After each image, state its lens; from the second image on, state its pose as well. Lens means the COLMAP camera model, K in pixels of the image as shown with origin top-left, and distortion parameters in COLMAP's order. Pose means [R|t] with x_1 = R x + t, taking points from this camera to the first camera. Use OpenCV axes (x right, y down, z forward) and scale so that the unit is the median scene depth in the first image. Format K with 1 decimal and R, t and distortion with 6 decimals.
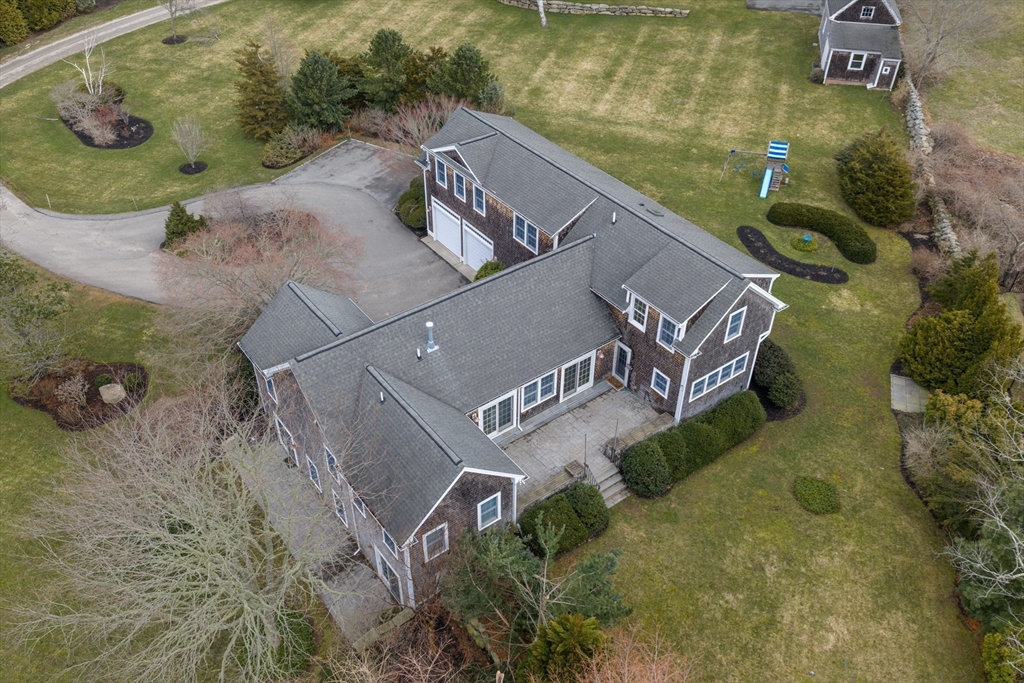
lens RADIAL K [[849.0, 0, 512.0], [0, 849.0, 341.5], [0, 0, 1]] dist [0.026844, -0.004911]
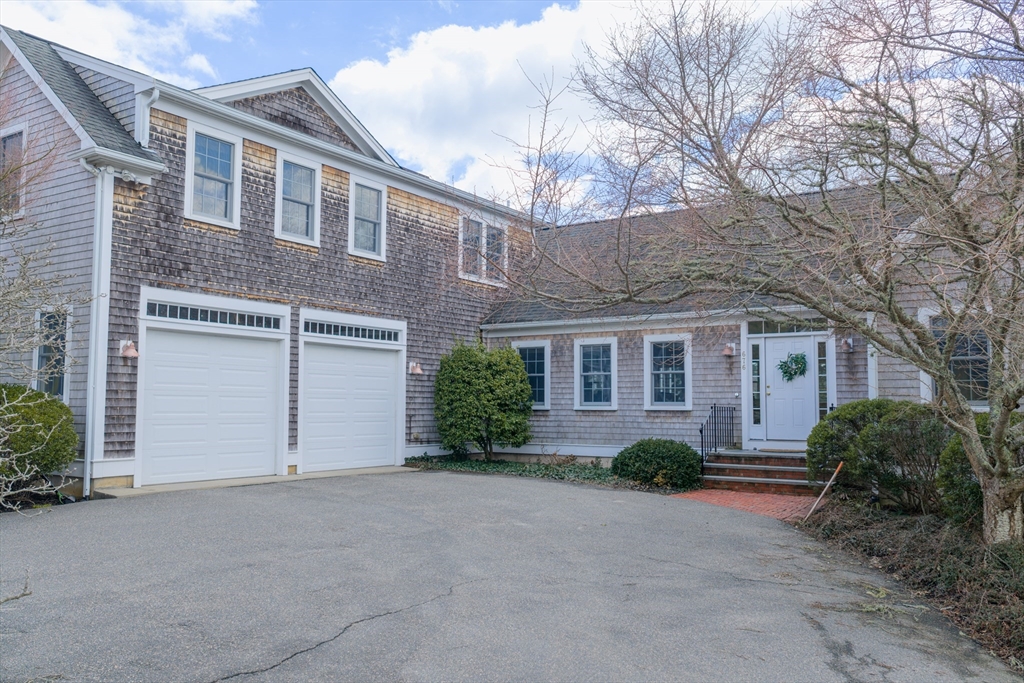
lens RADIAL K [[842.1, 0, 515.1], [0, 842.1, 347.4], [0, 0, 1]] dist [0.040054, -0.083029]
pose [[-0.338748, 0.060917, 0.938903, -0.364687], [0.591039, 0.790214, 0.161972, -0.126891], [-0.732067, 0.609796, -0.303688, 0.970978]]
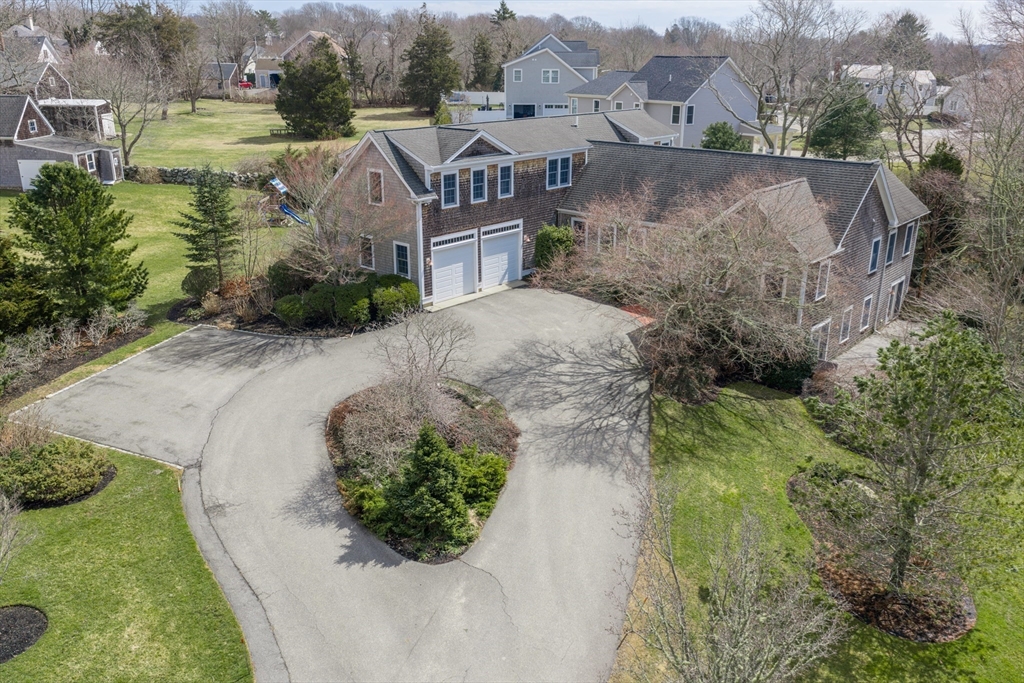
lens RADIAL K [[849.0, 0, 512.0], [0, 849.0, 341.5], [0, 0, 1]] dist [0.026844, -0.004911]
pose [[-0.204284, -0.325796, 0.923106, -0.805864], [0.616933, 0.689304, 0.379807, -0.339130], [-0.760040, 0.647083, 0.060181, 0.925418]]
